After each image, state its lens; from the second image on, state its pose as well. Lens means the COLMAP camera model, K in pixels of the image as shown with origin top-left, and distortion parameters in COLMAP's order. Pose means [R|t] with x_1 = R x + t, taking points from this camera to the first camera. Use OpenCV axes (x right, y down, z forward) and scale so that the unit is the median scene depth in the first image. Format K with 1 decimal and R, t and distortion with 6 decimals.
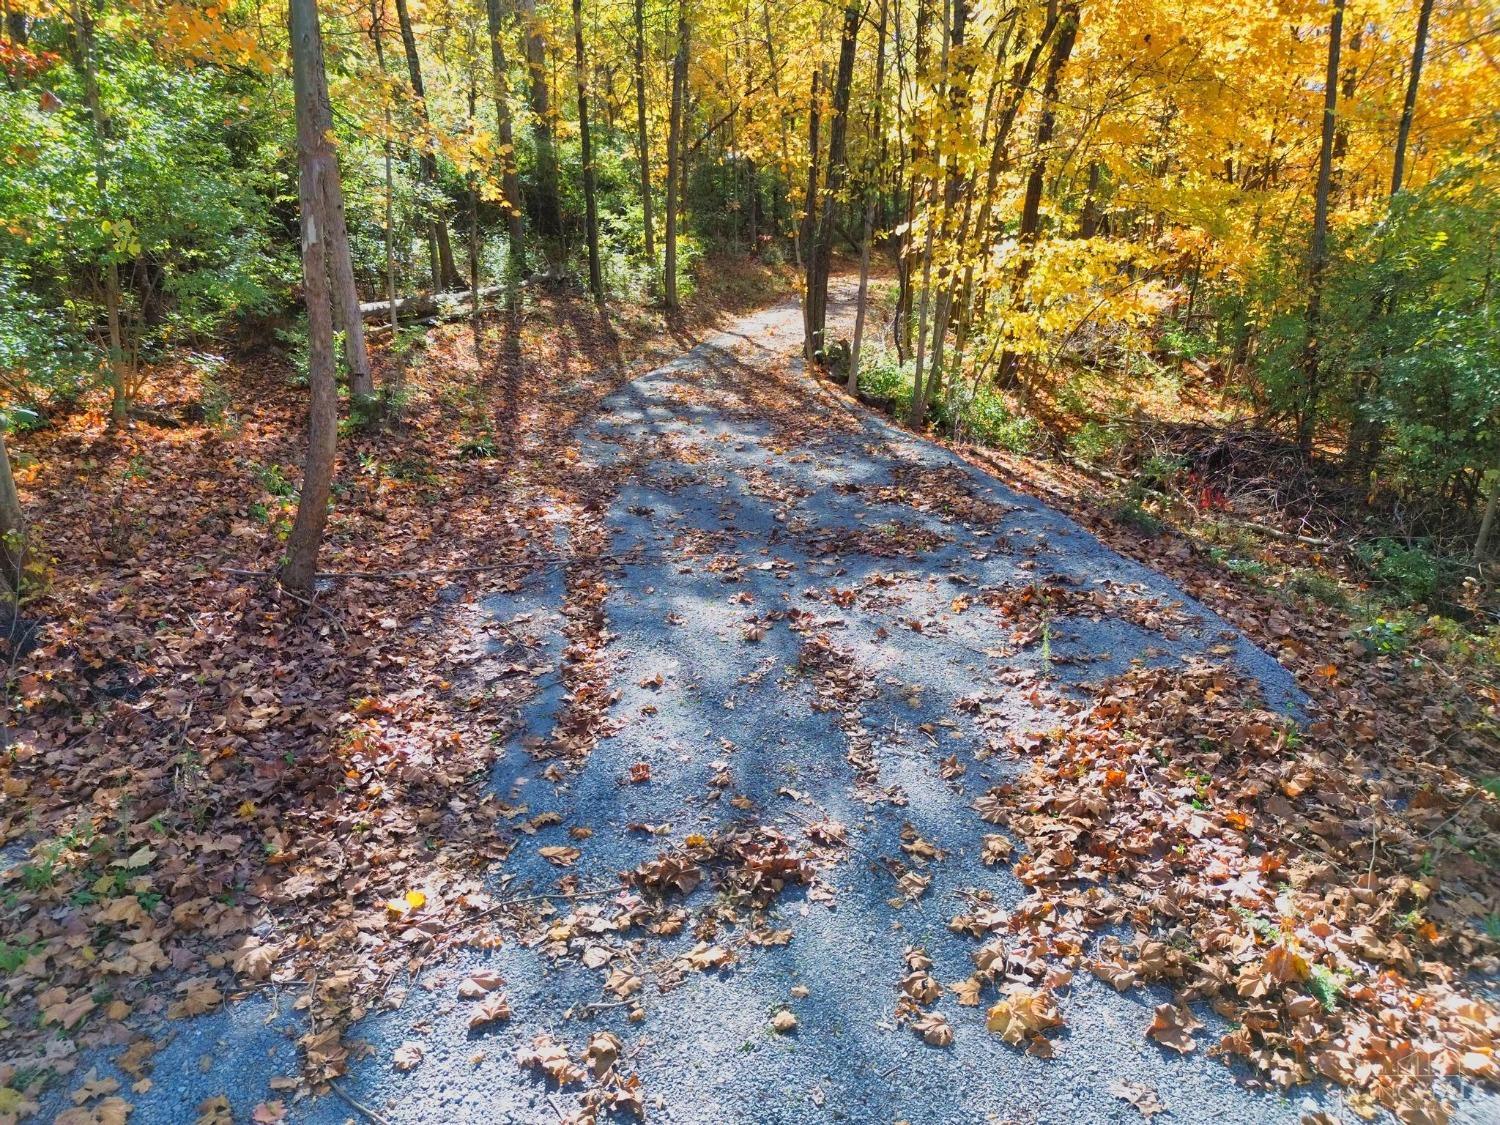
lens RADIAL K [[1066.2, 0, 750.0], [0, 1066.2, 562.5], [0, 0, 1]] dist [0.053354, -0.047745]
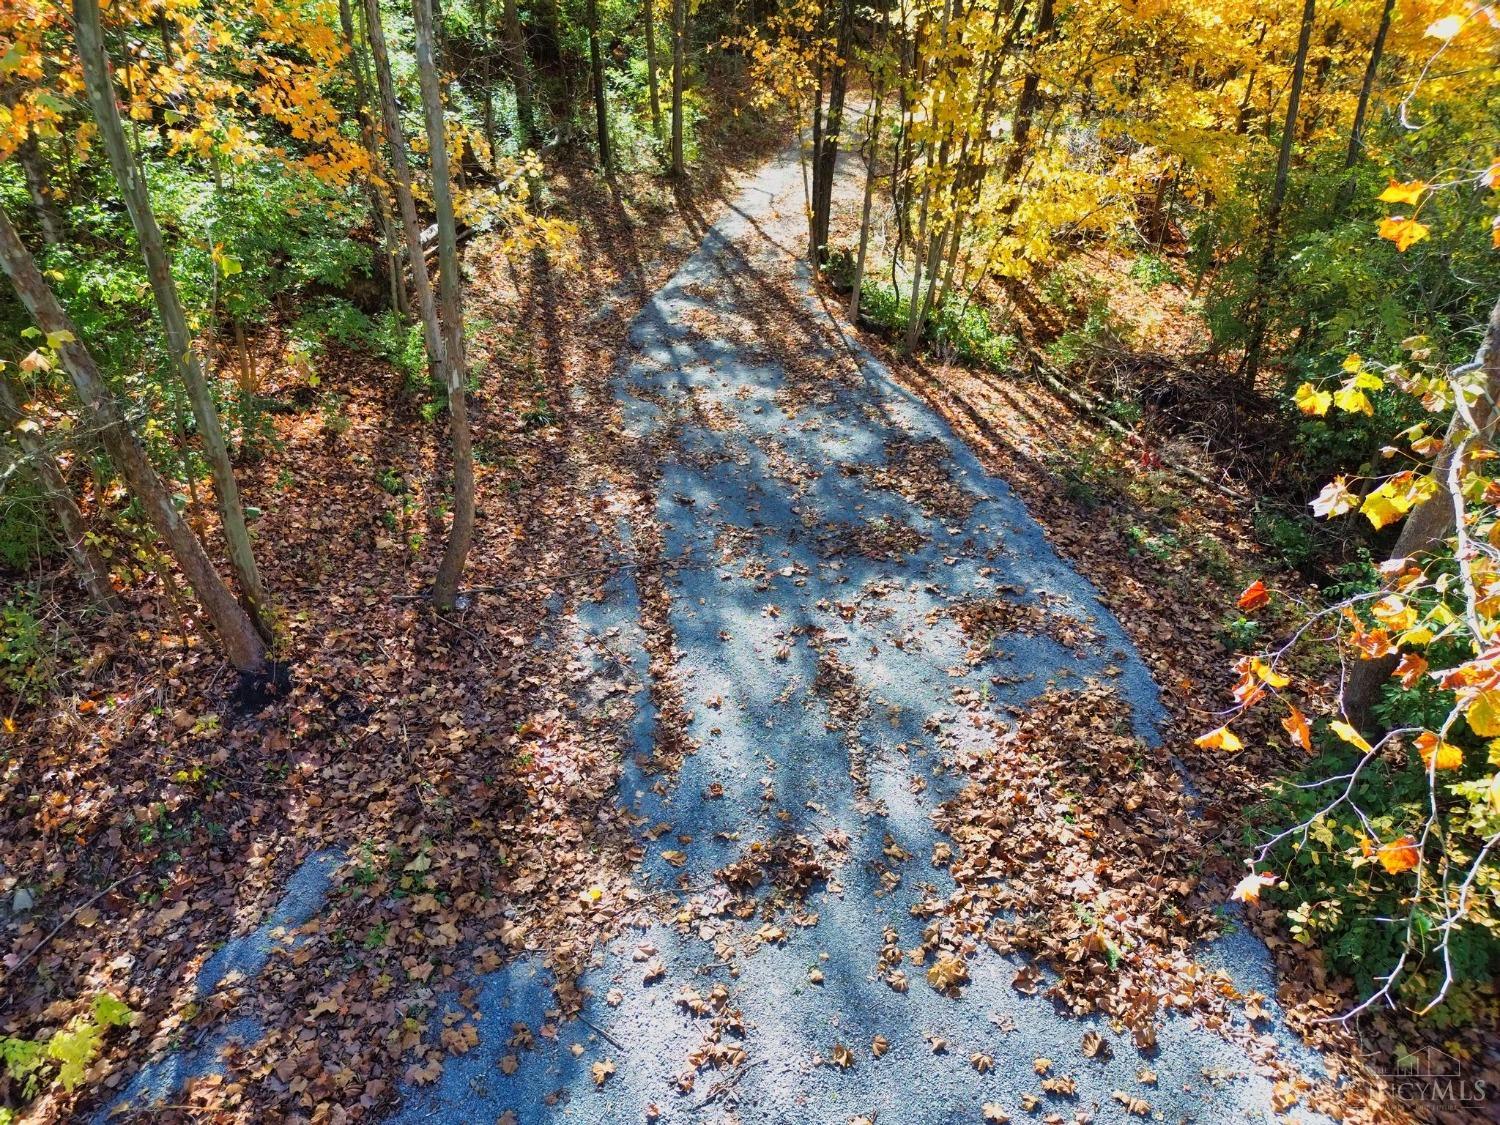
lens RADIAL K [[1071.7, 0, 750.0], [0, 1071.7, 562.5], [0, 0, 1]] dist [0.076524, -0.109773]
pose [[0.999964, -0.005136, 0.006794, -0.058212], [0.003513, 0.975422, 0.220318, -0.432666], [-0.007759, -0.220286, 0.975404, -0.414760]]
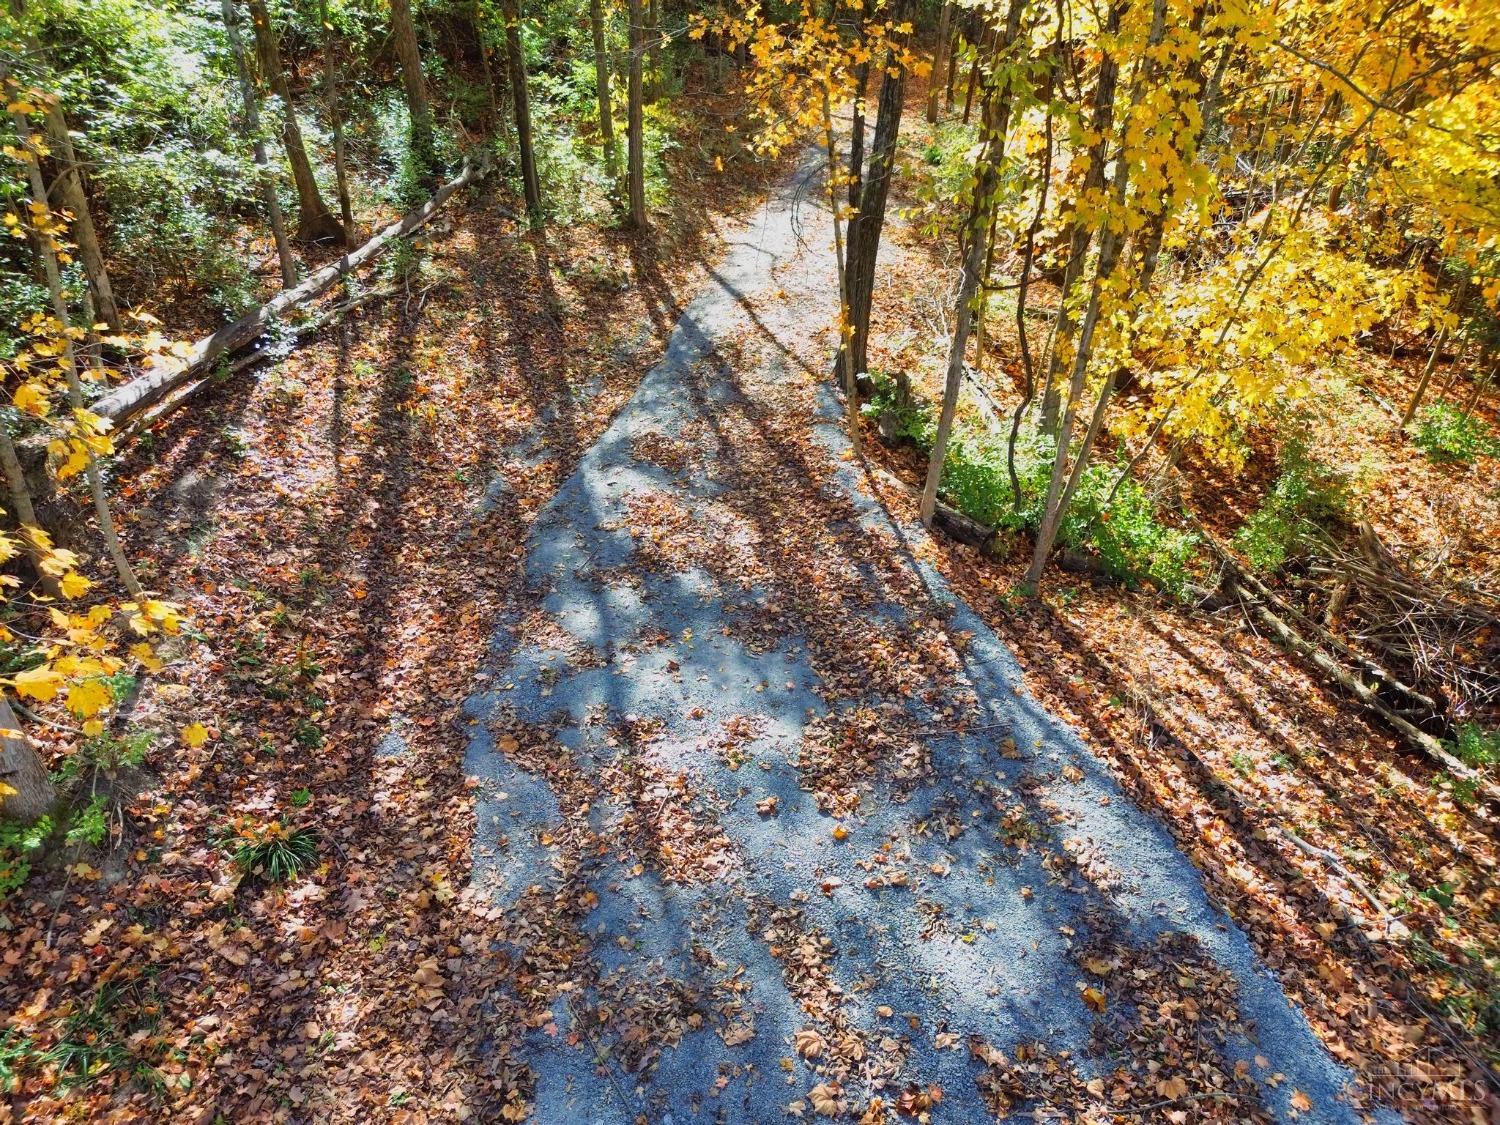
lens RADIAL K [[1053.9, 0, 755.4], [0, 1053.9, 561.5], [0, 0, 1]] dist [0.058233, -0.070968]
pose [[0.999662, -0.009218, 0.024325, -0.061651], [0.003509, 0.974347, 0.225023, -0.748165], [-0.025775, -0.224861, 0.974050, 1.045729]]
